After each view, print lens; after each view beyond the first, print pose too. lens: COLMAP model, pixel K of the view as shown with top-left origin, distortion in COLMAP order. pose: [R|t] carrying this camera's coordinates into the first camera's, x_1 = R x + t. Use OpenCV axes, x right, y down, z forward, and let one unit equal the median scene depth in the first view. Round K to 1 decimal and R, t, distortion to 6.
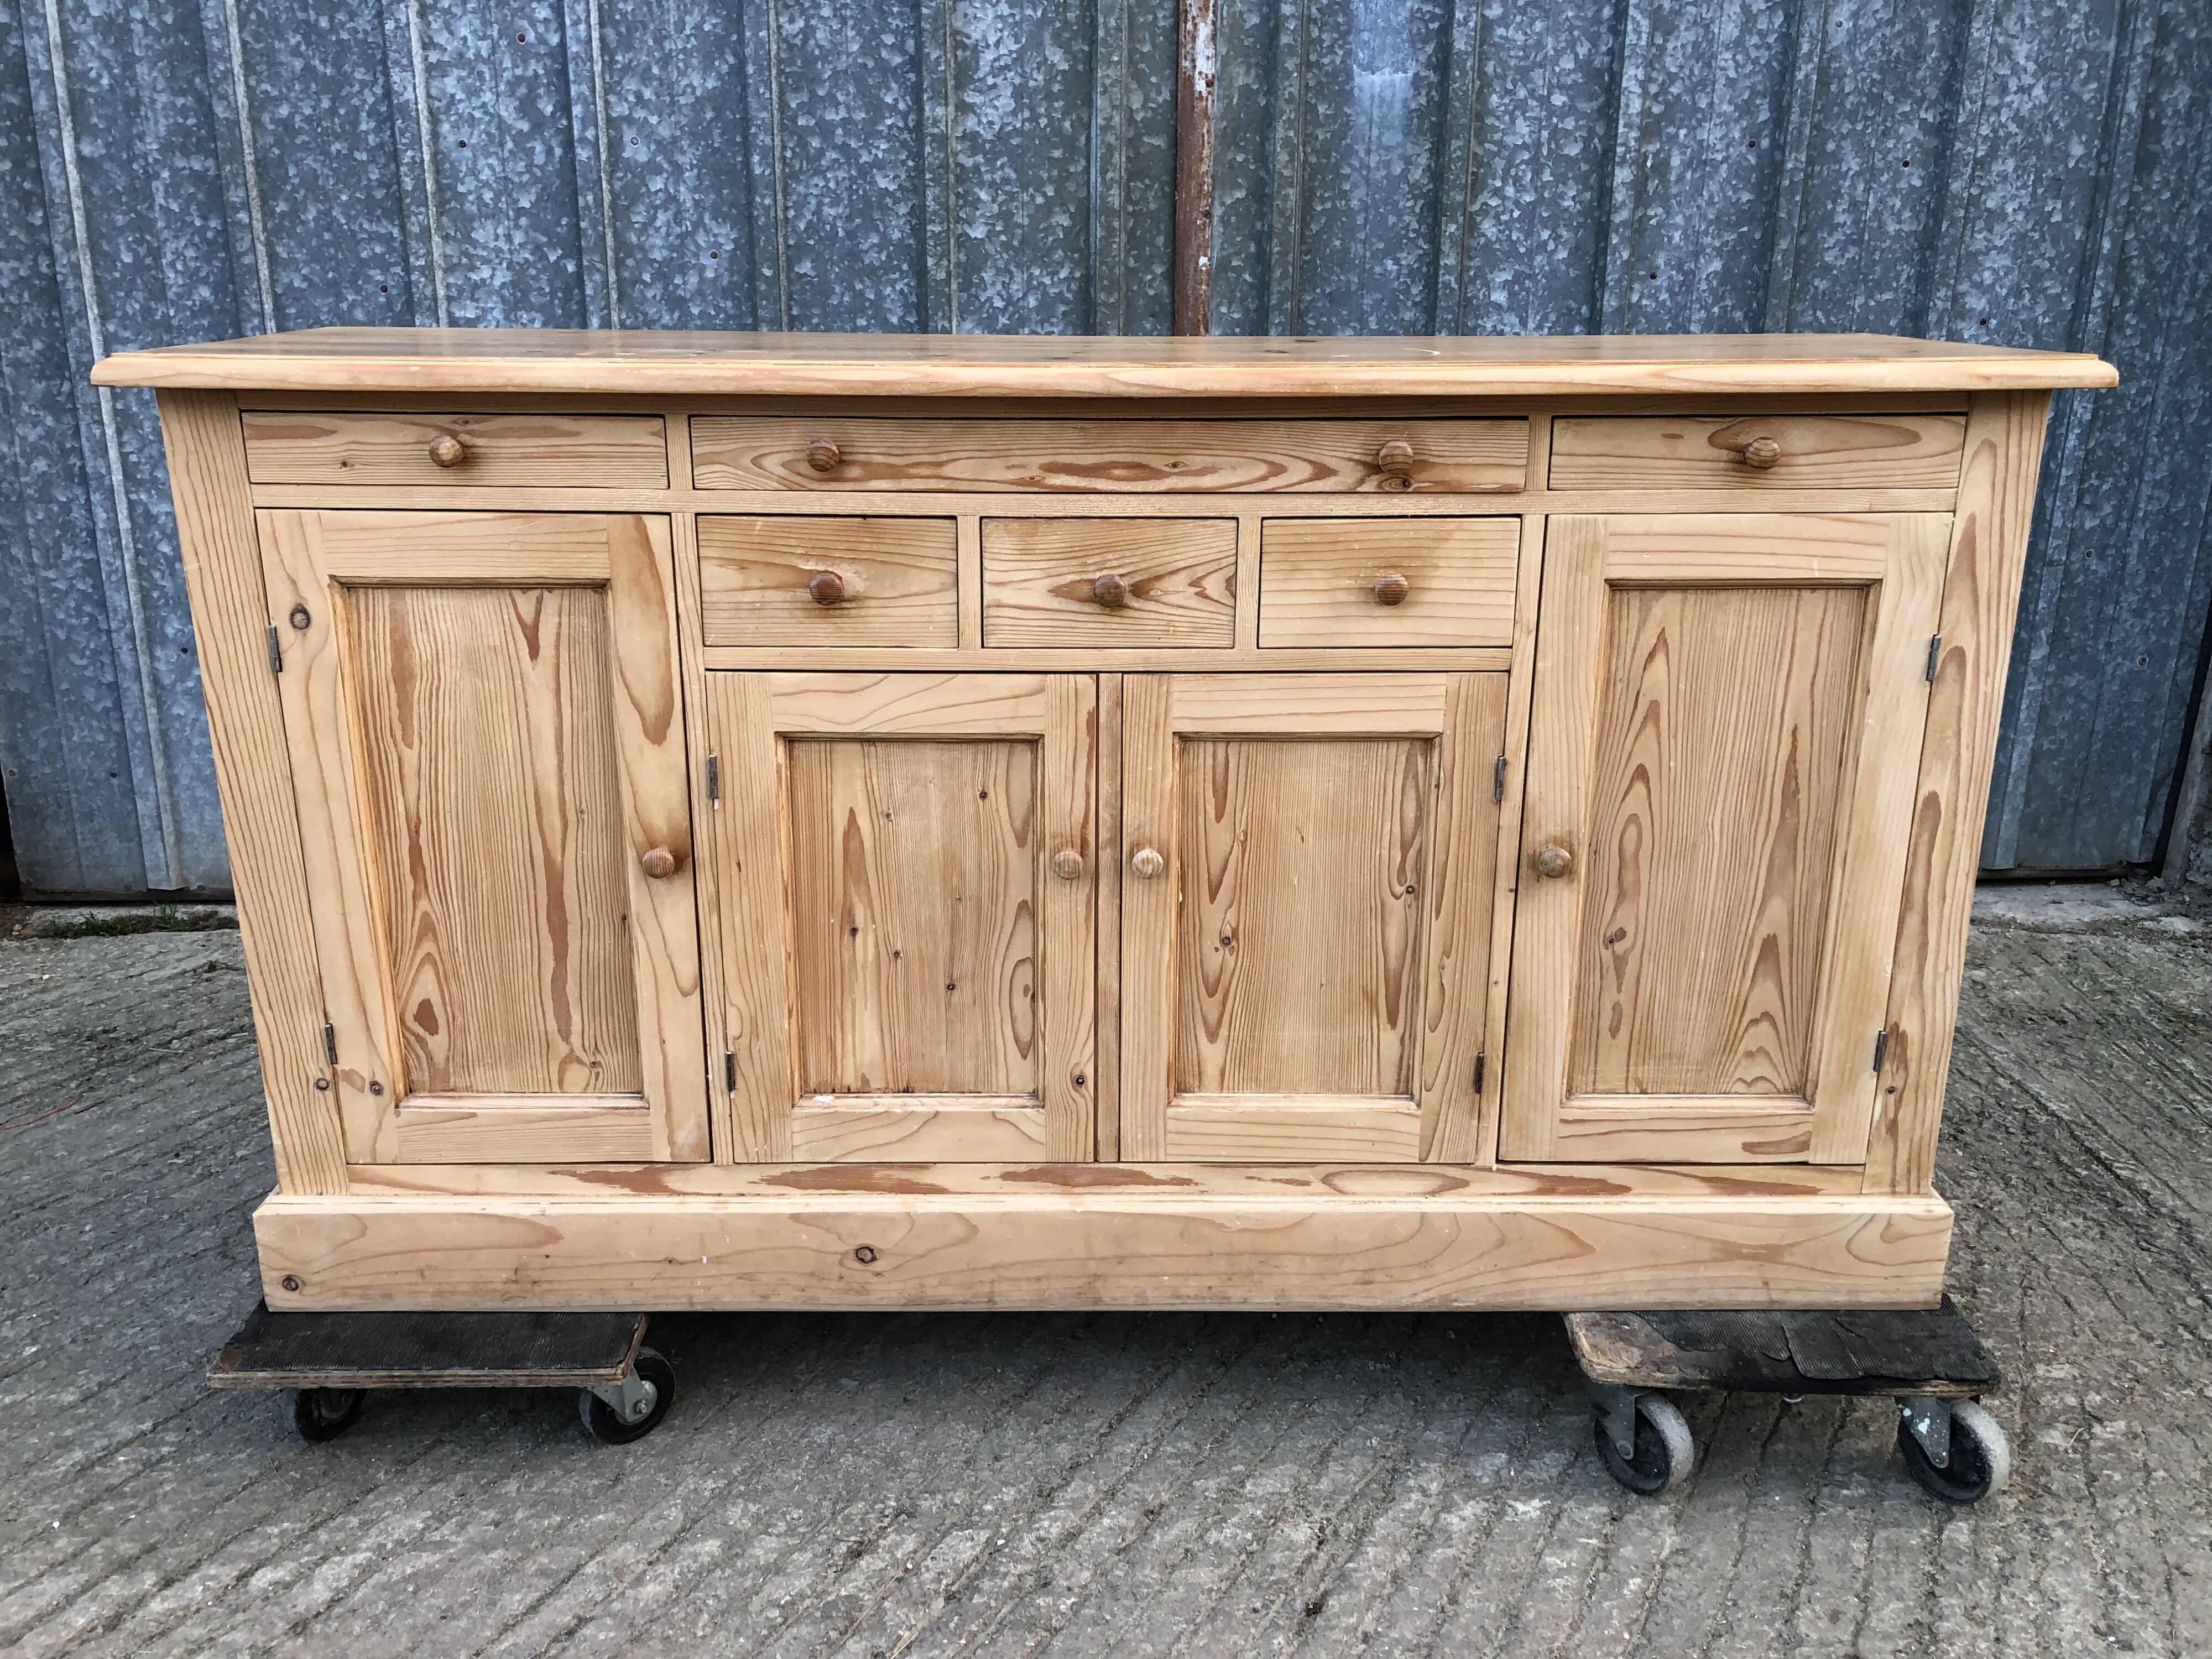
lens RADIAL K [[1895.0, 0, 1082.7], [0, 1895.0, 824.5], [0, 0, 1]] dist [0.054086, -0.086656]
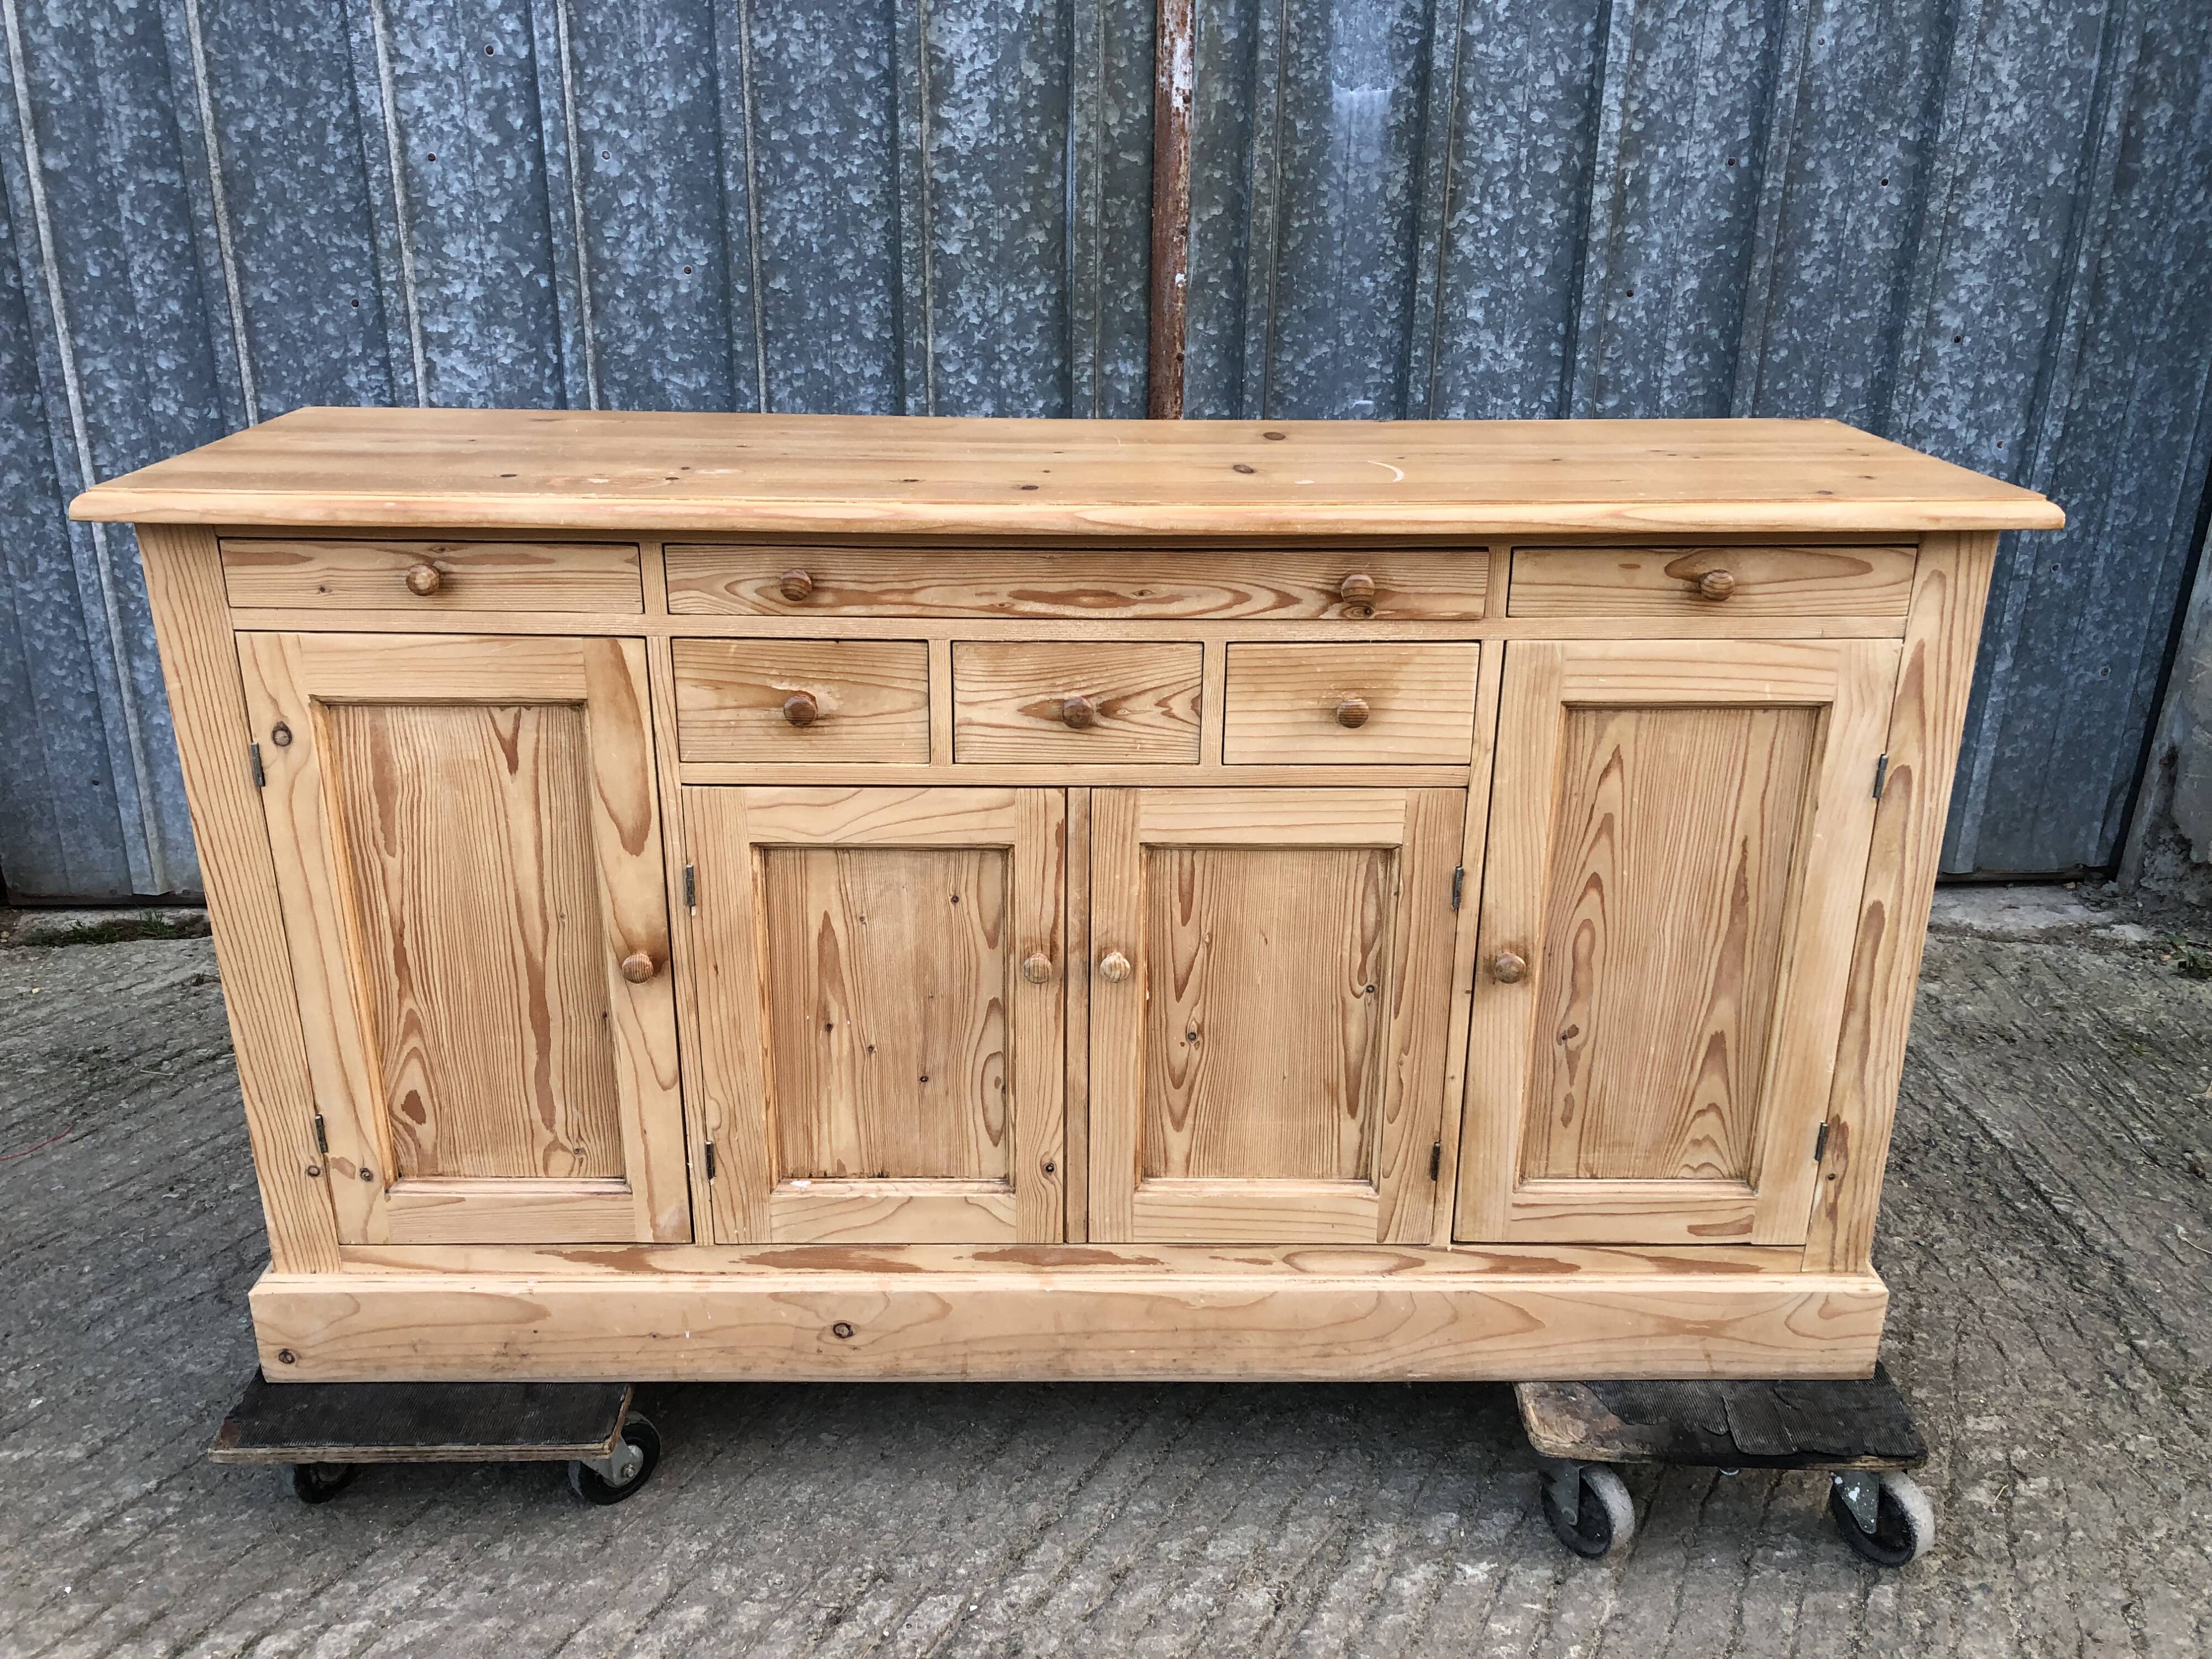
lens RADIAL K [[1897.9, 0, 1084.5], [0, 1897.9, 829.5], [0, 0, 1]] dist [0.055381, -0.087835]
pose [[0.999957, 0.001640, 0.009087, 0.007970], [-0.002202, 0.998061, 0.062205, -0.114904], [-0.008968, -0.062223, 0.998022, -0.022168]]
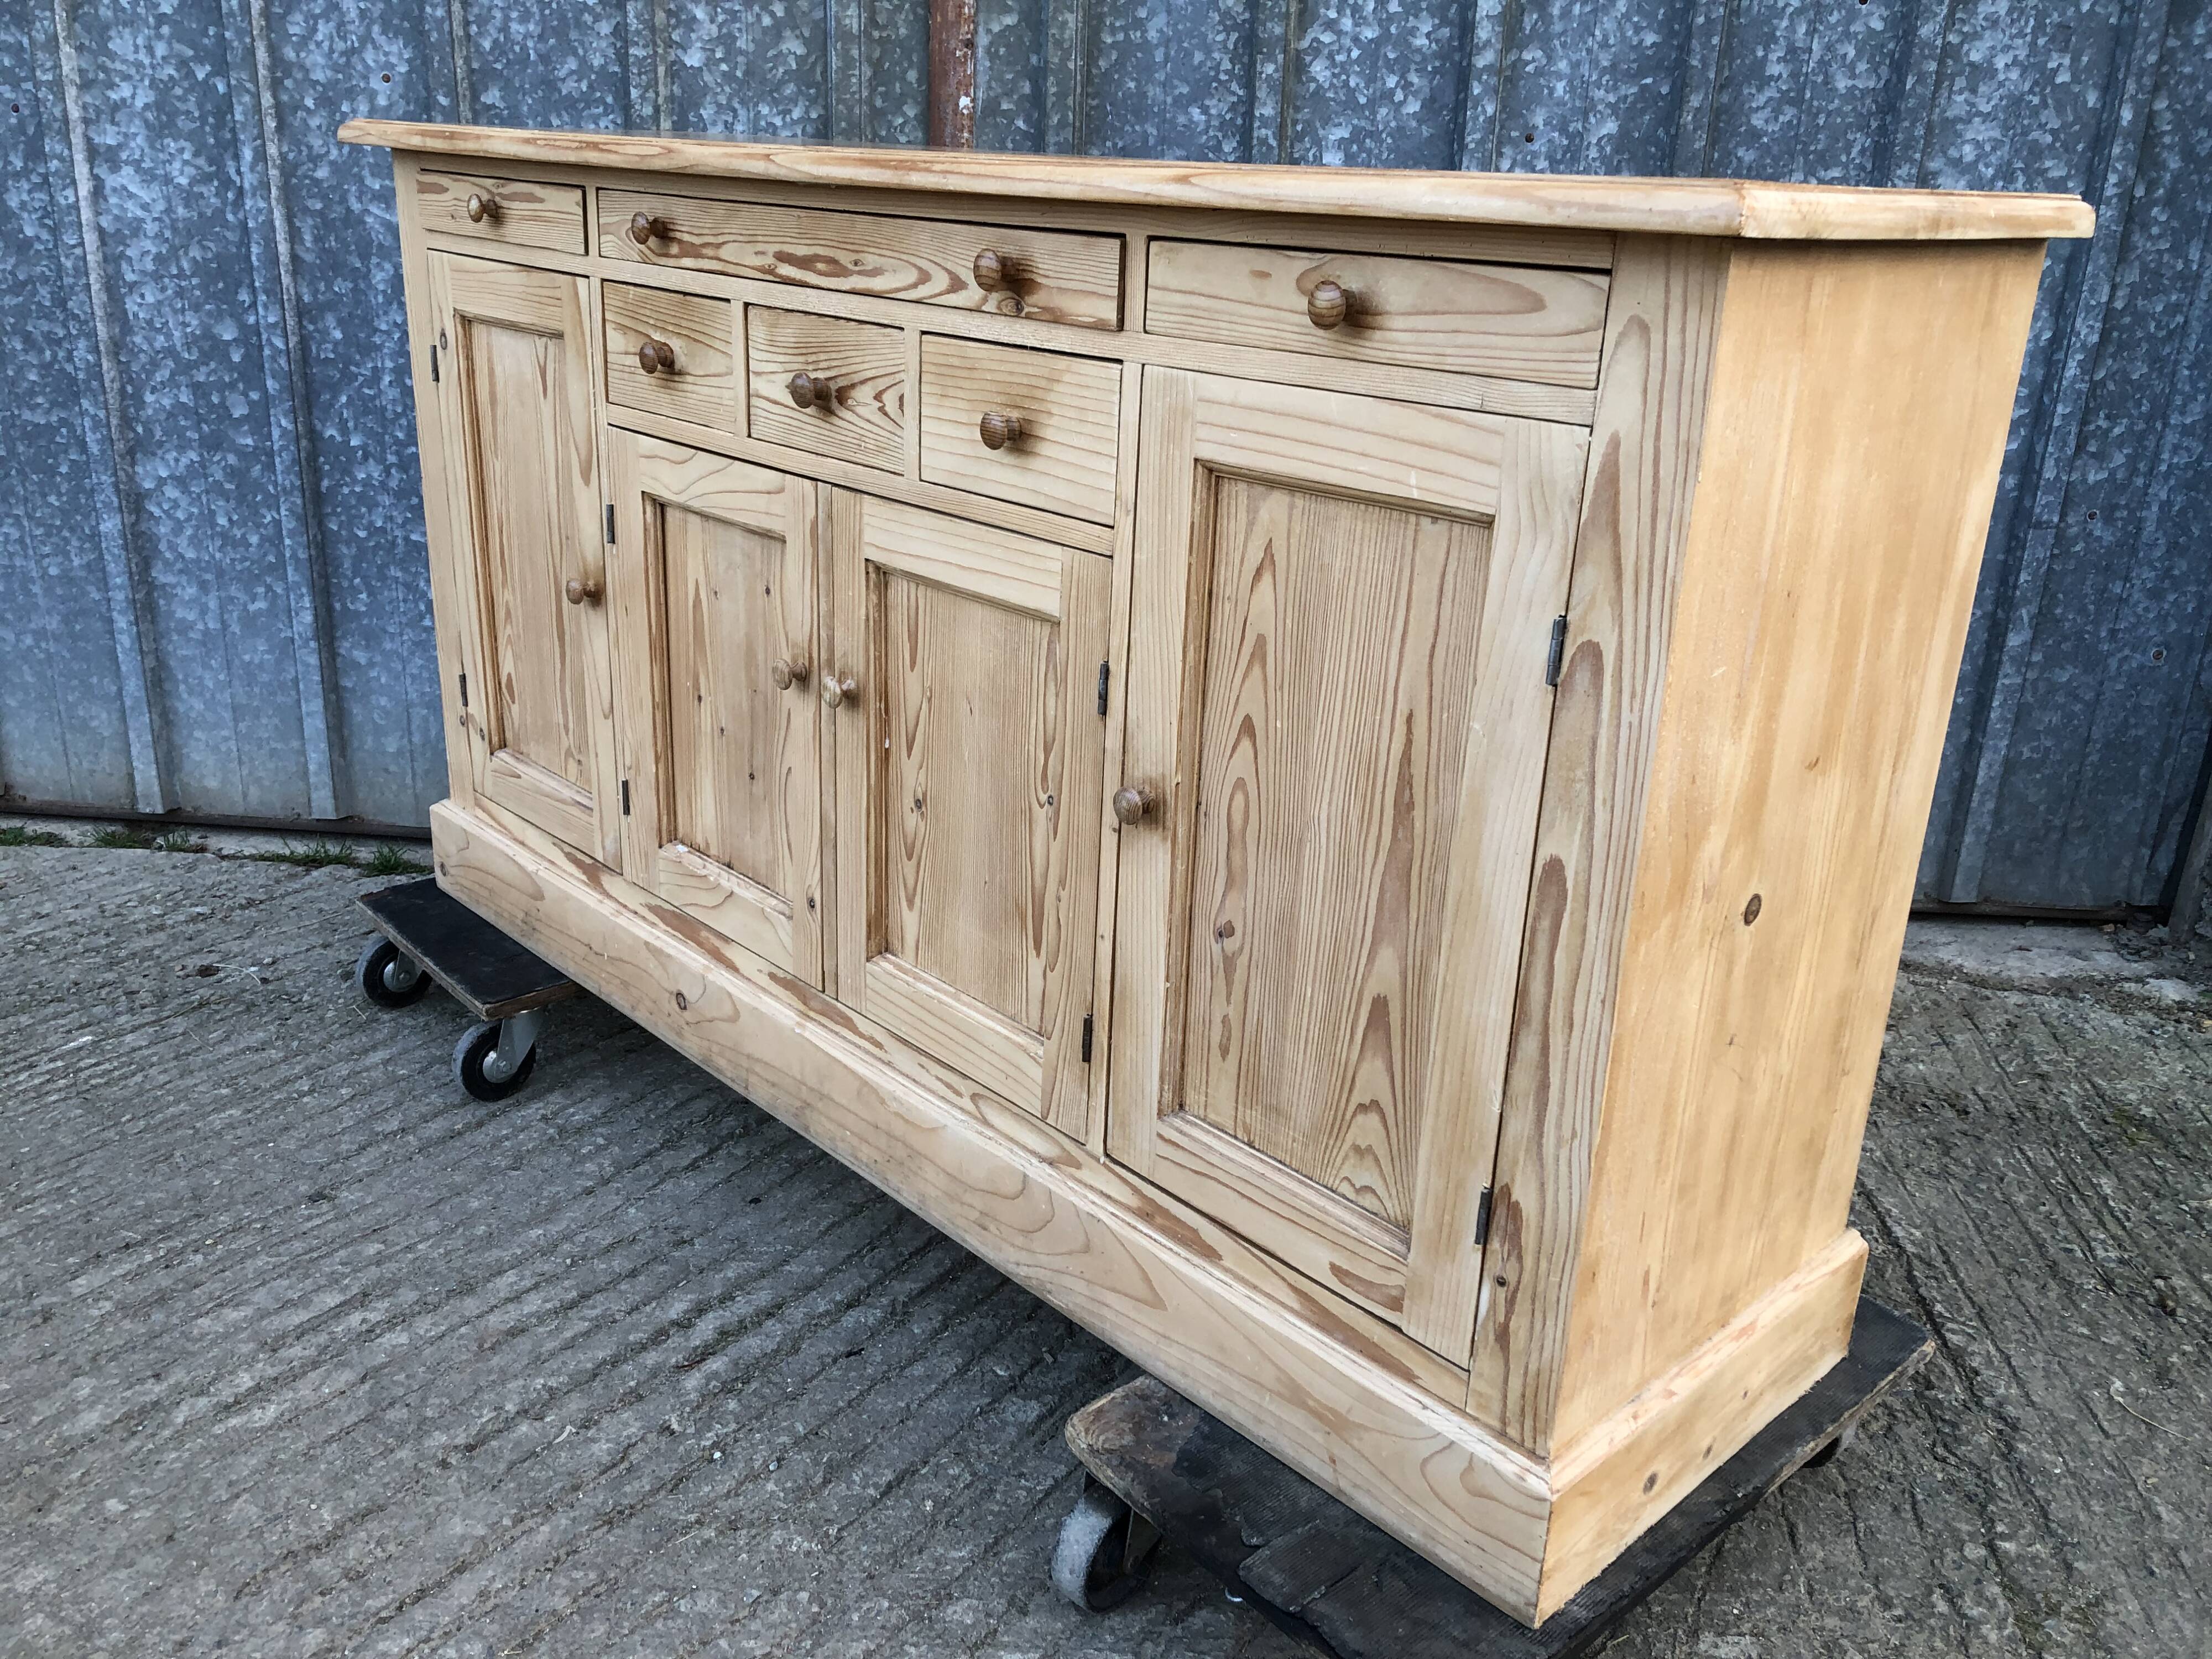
lens RADIAL K [[1795.2, 0, 1100.9], [0, 1795.2, 793.0], [0, 0, 1]] dist [0.168299, -0.630087]
pose [[0.688690, 0.266836, -0.674169, 0.728036], [-0.257242, 0.959252, 0.116889, -0.068749], [0.677888, 0.092924, 0.729269, 0.418820]]
